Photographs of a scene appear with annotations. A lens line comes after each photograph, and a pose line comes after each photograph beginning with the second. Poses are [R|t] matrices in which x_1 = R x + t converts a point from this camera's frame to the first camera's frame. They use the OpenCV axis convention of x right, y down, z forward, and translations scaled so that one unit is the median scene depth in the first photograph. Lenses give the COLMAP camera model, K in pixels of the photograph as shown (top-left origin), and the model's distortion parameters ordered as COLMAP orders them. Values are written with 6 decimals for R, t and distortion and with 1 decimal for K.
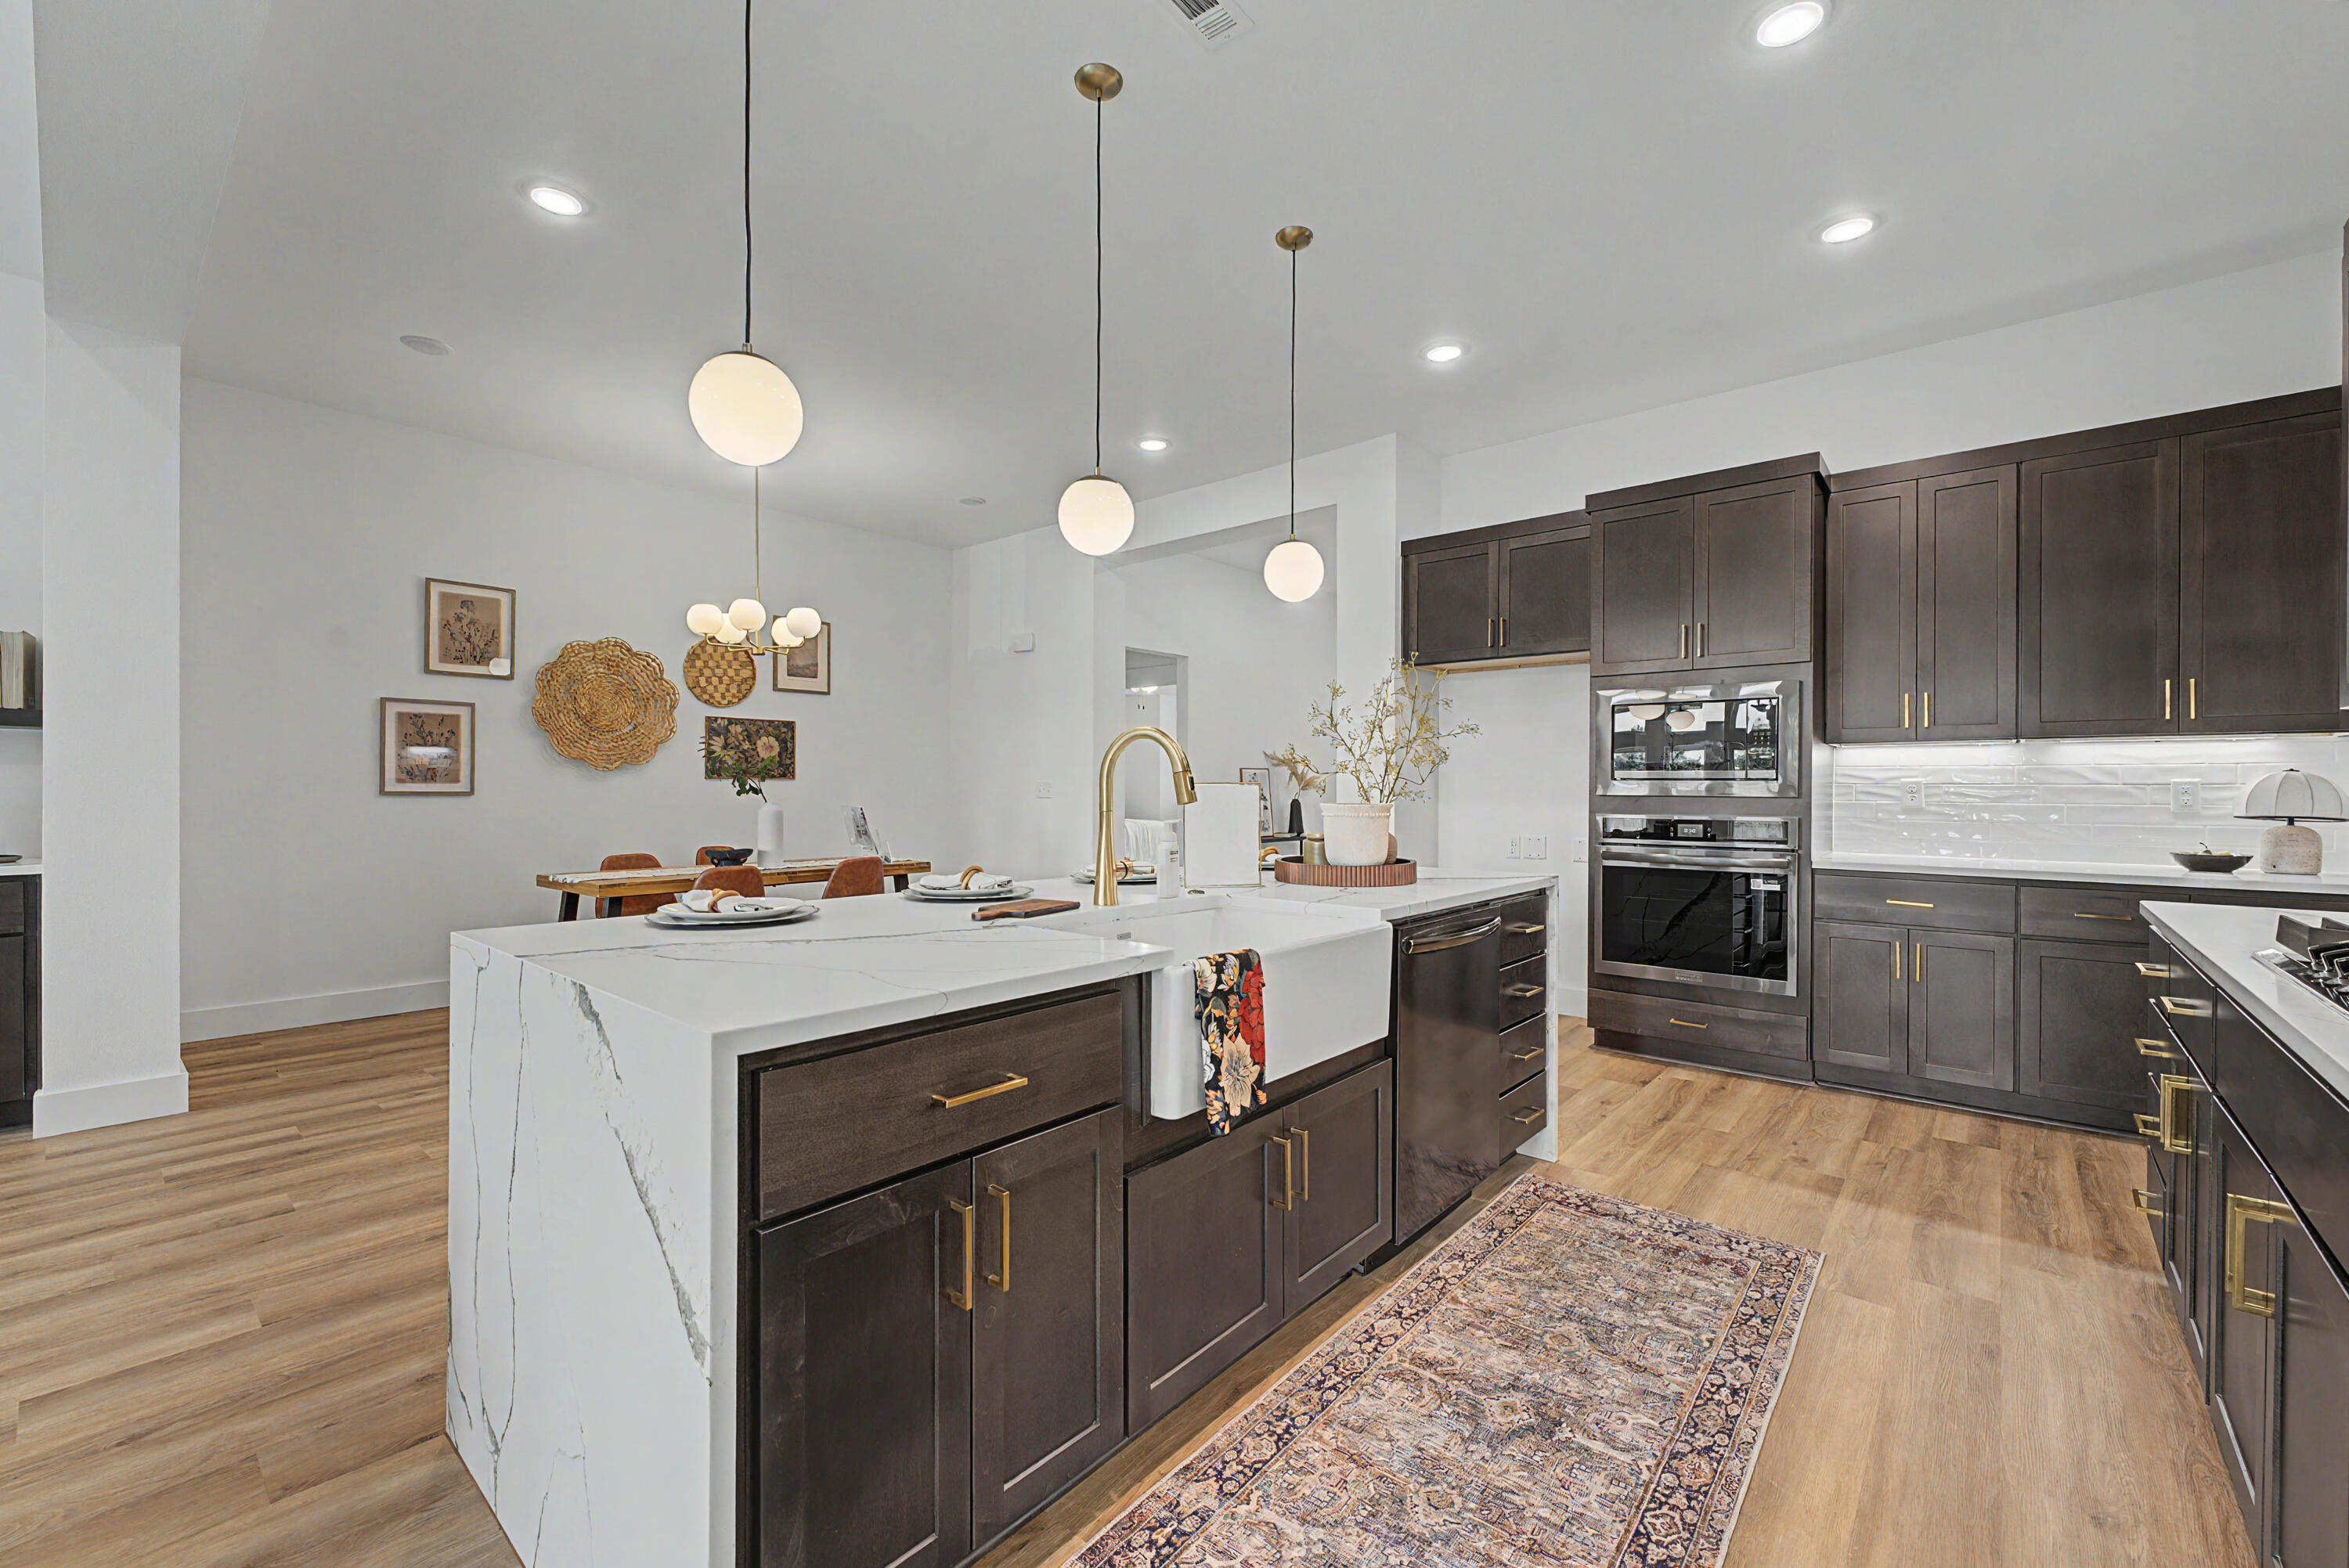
lens RADIAL K [[959.2, 0, 1178.7], [0, 959.2, 788.2], [0, 0, 1]] dist [-0.000521, 0.000123]
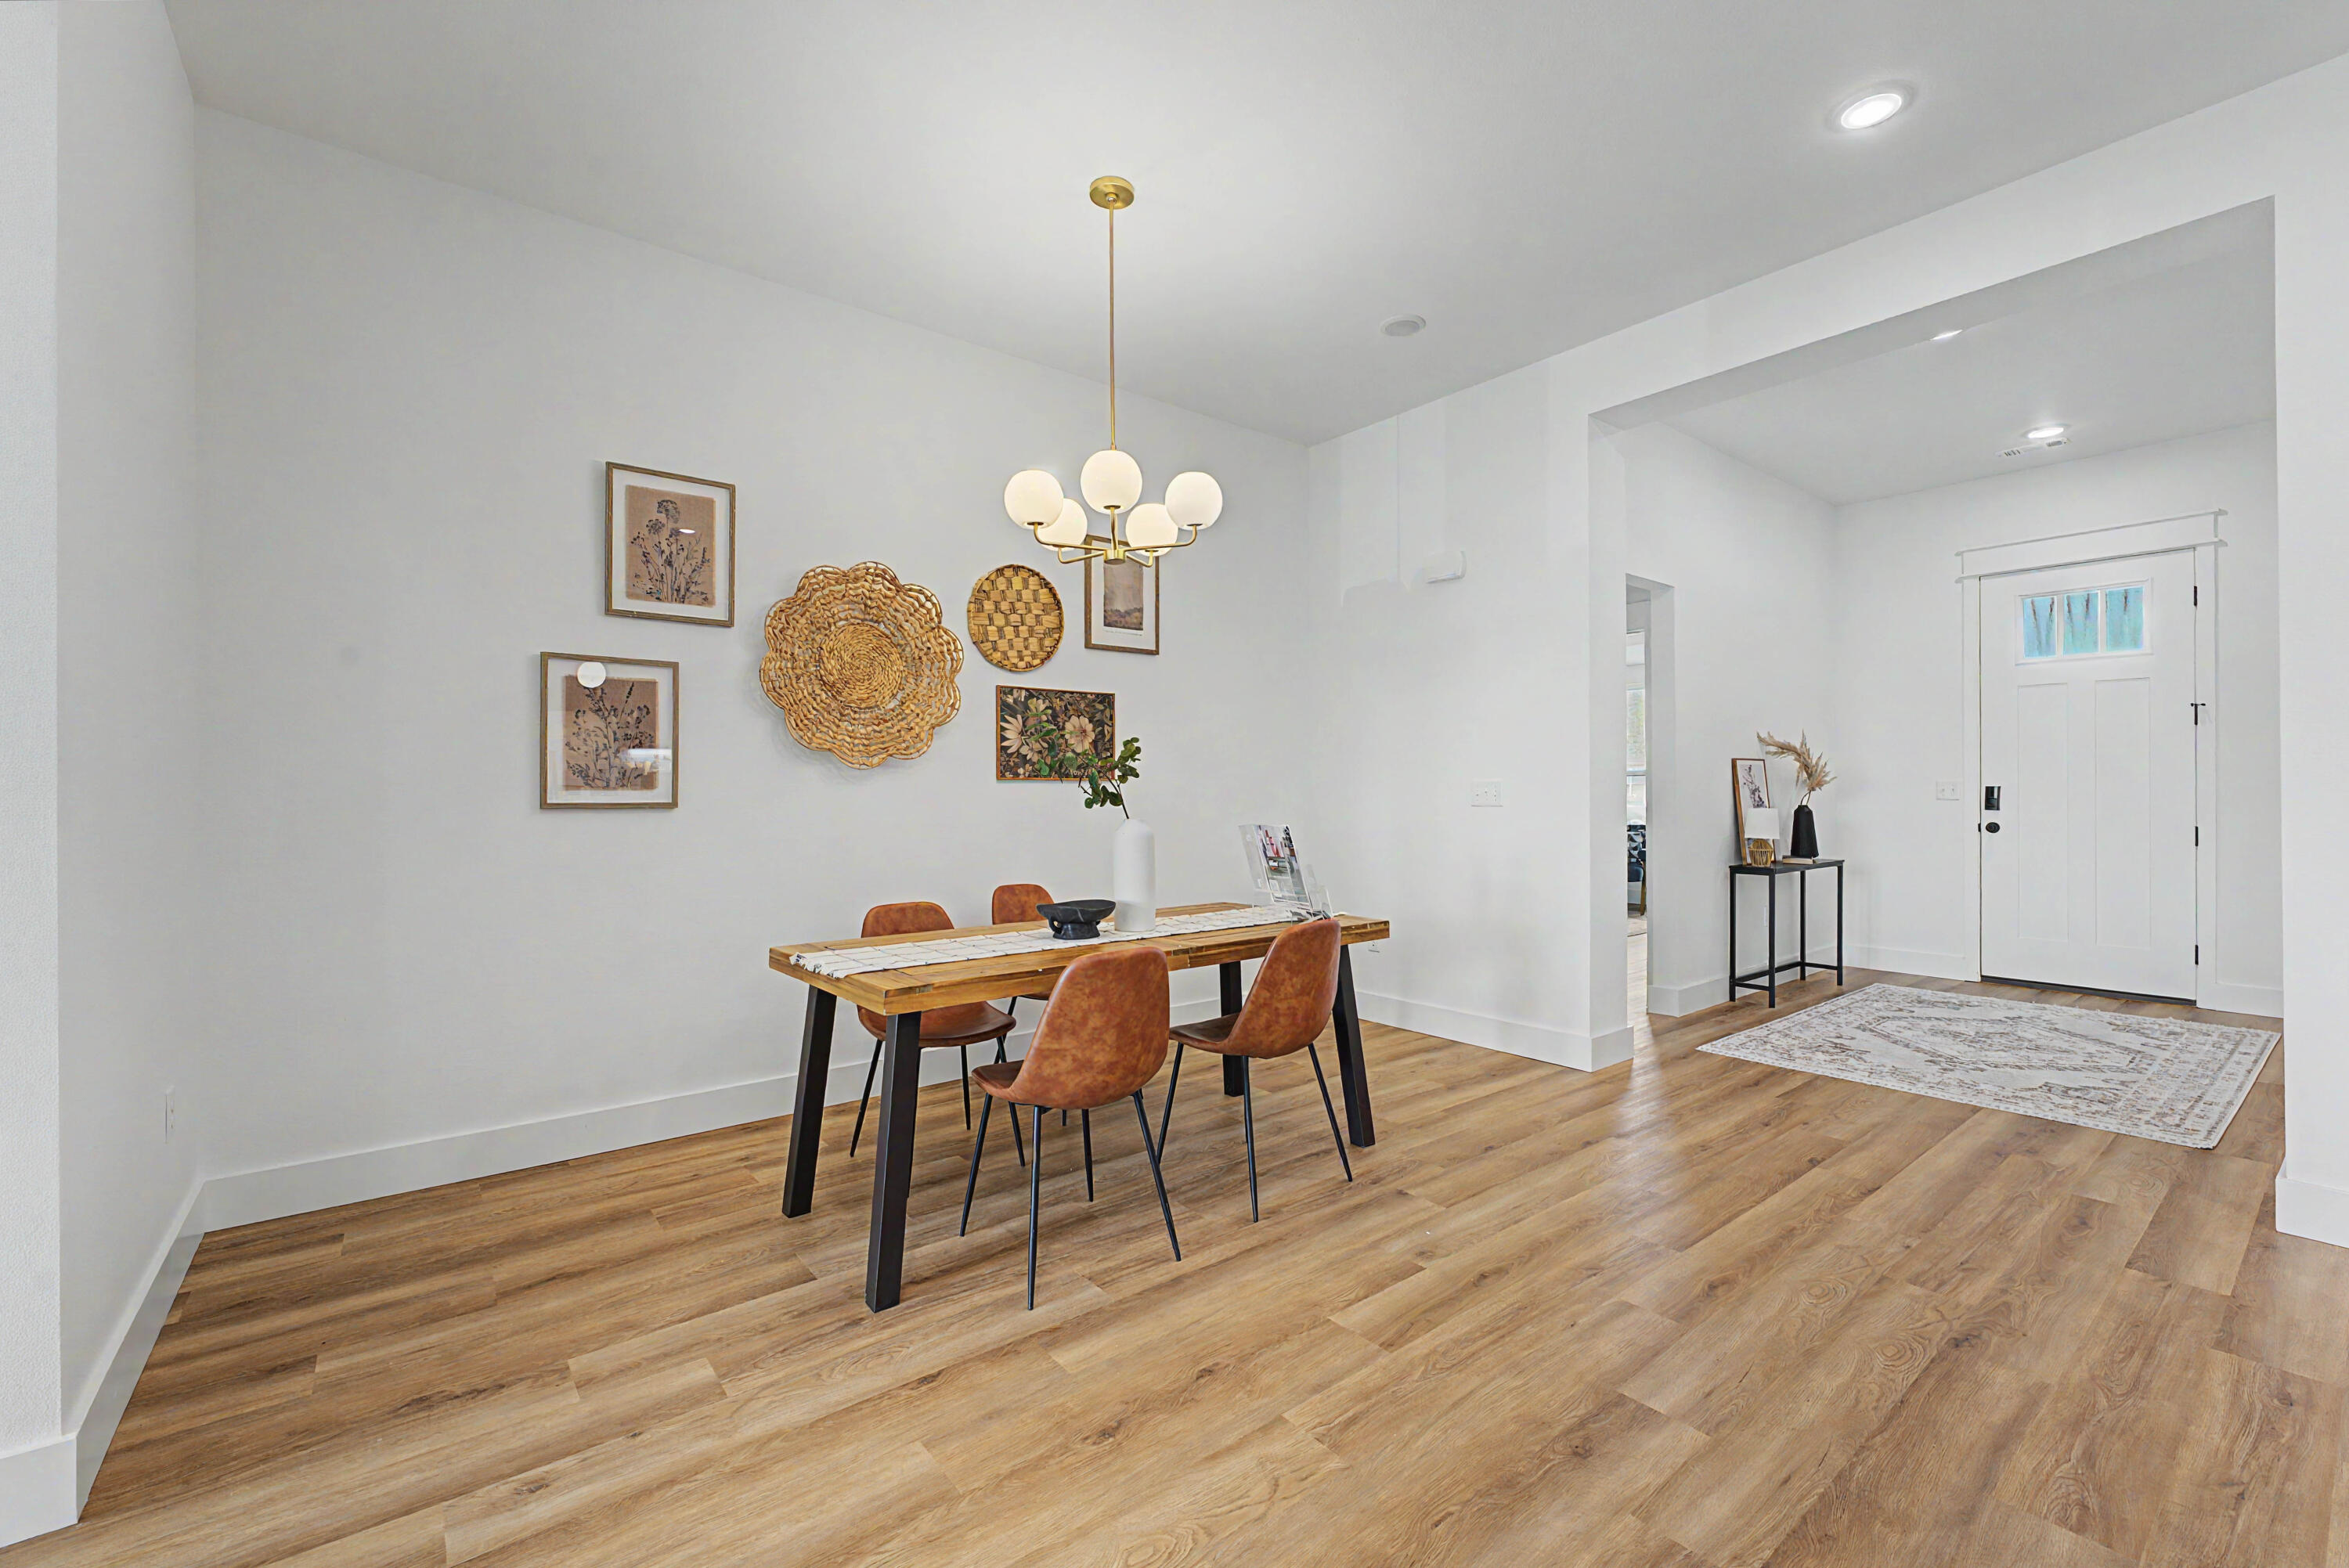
lens RADIAL K [[972.9, 0, 1174.5], [0, 972.9, 784.0], [0, 0, 1]] dist [-0.000981, -0.000595]
pose [[0.981173, -0.009299, -0.192905, -0.257146], [0.007584, 0.999925, -0.009630, -0.000044], [0.192980, 0.007986, 0.981170, 0.385508]]
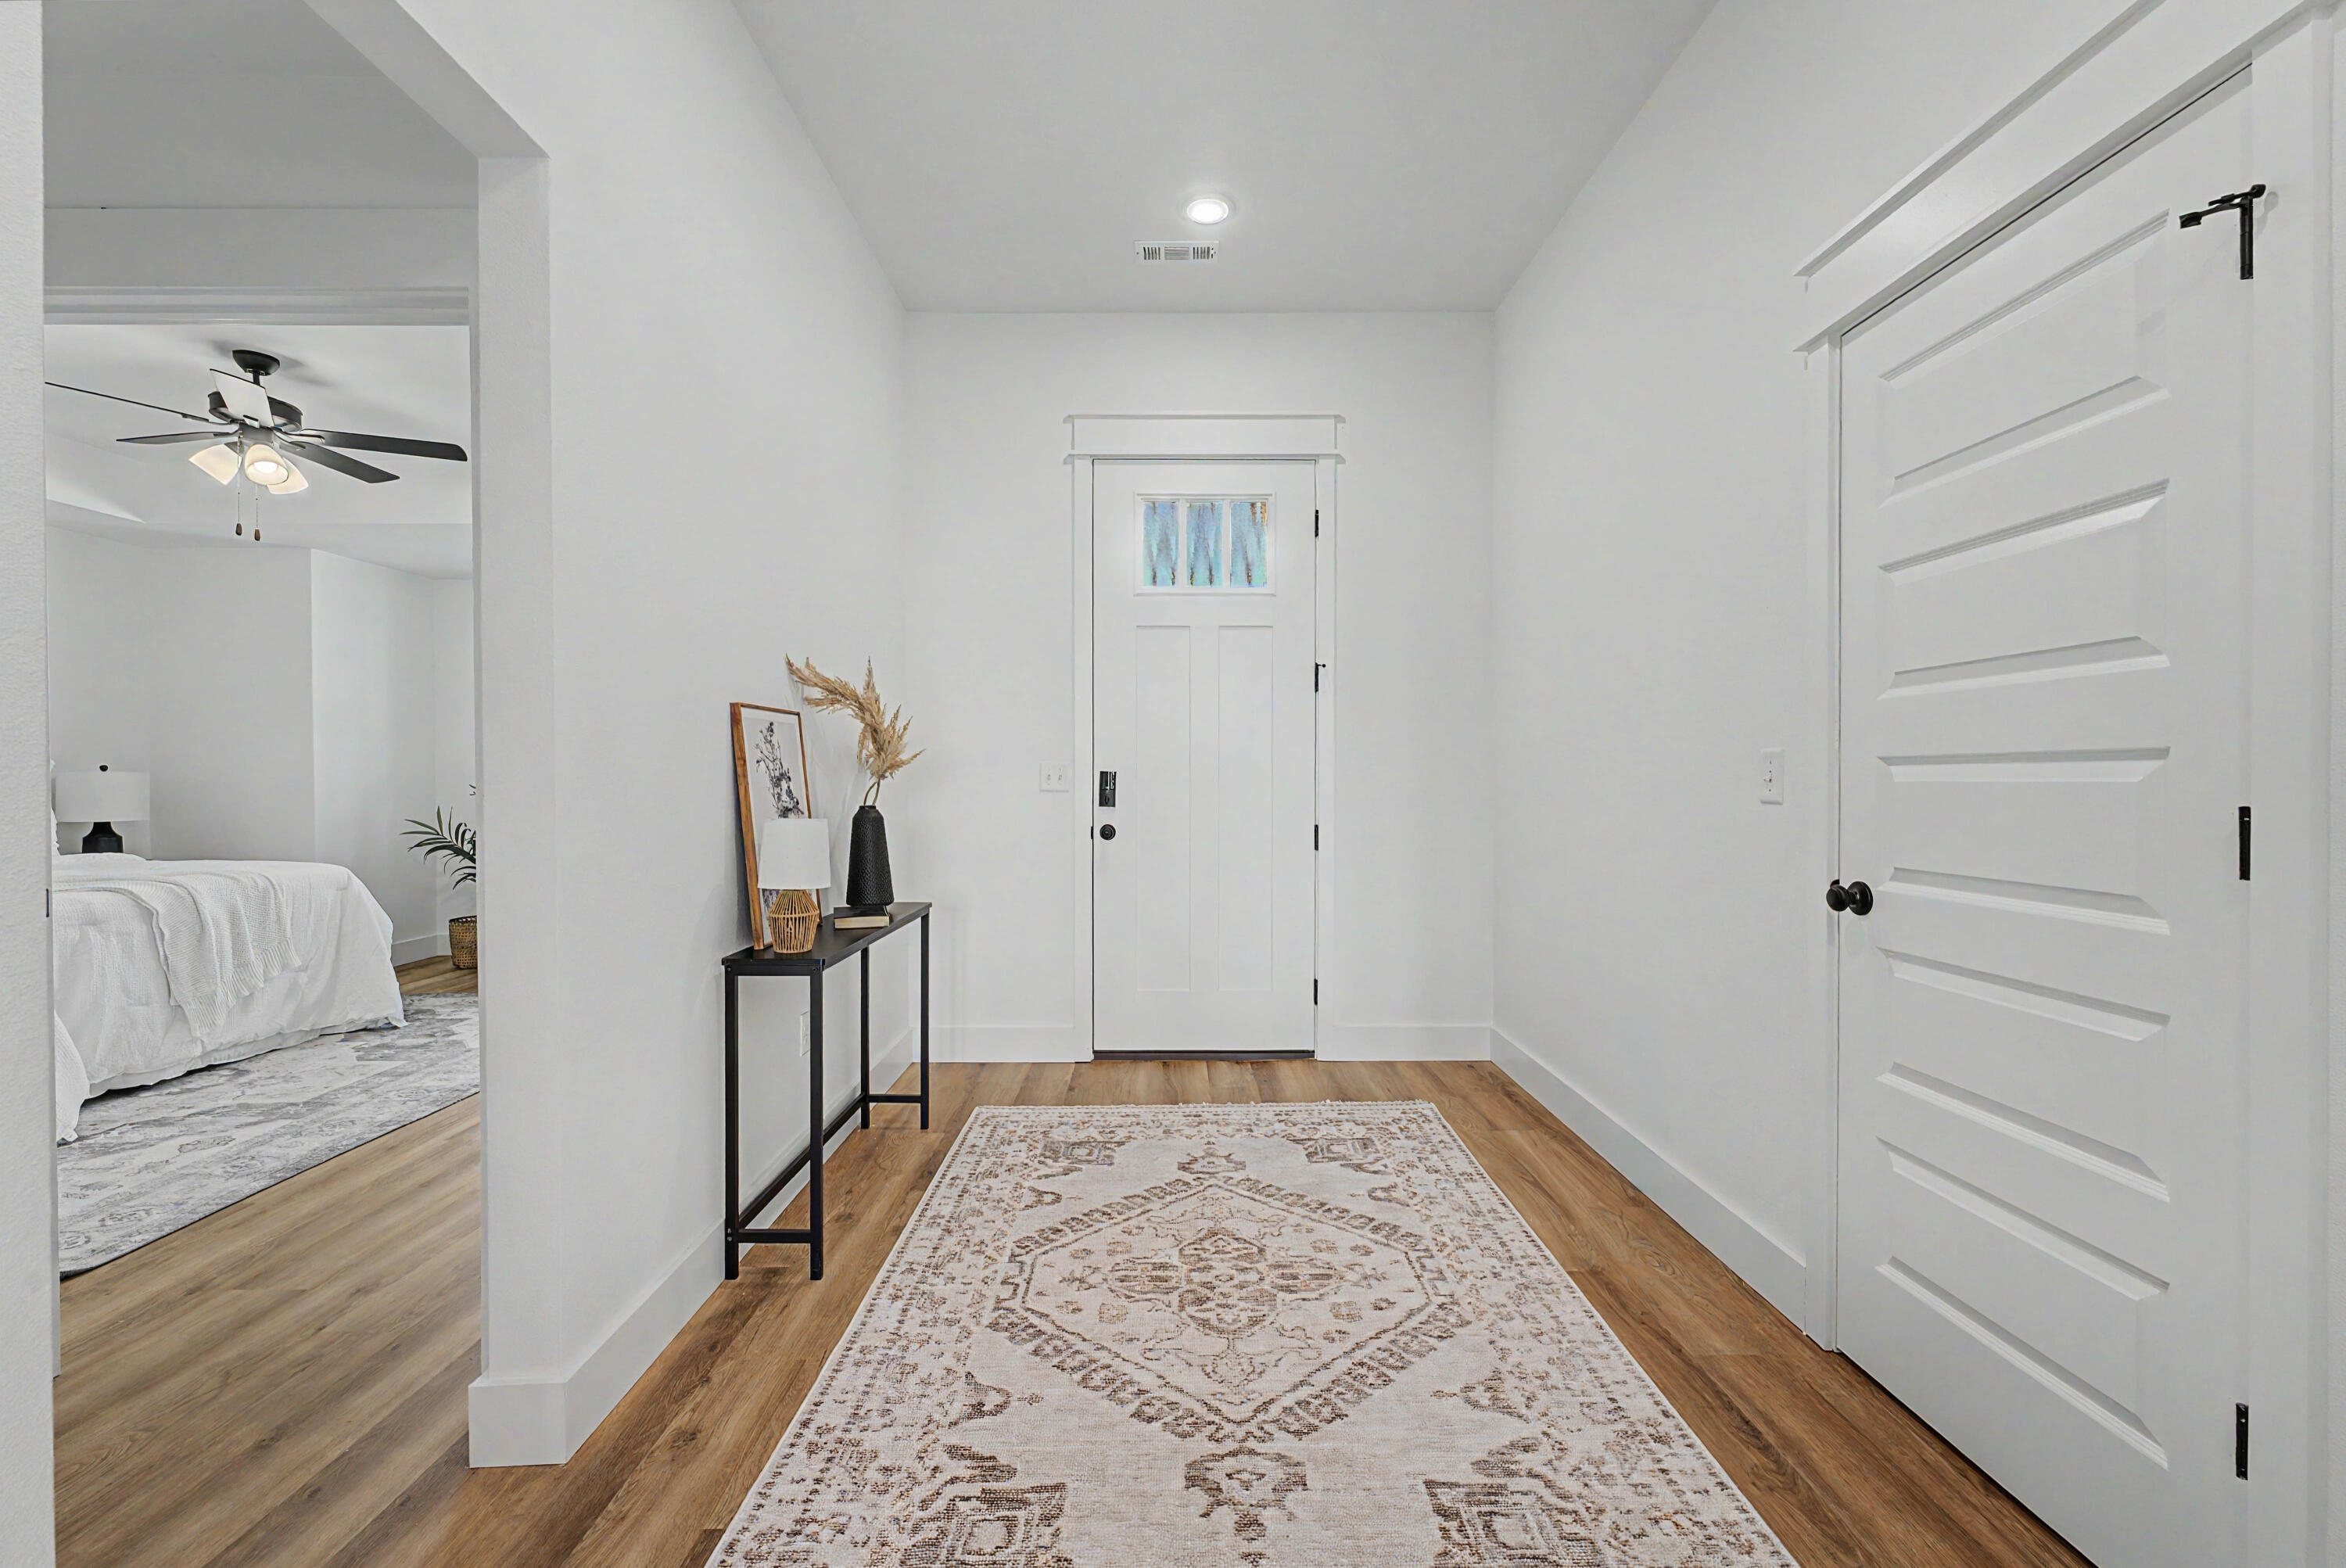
lens RADIAL K [[971.8, 0, 1173.0], [0, 971.8, 784.0], [0, 0, 1]] dist [-0.000981, -0.000595]
pose [[0.750934, -0.012889, 0.660252, -0.038595], [0.008039, 0.999914, 0.010376, 0.001285], [-0.660329, -0.002484, 0.750973, 0.987491]]
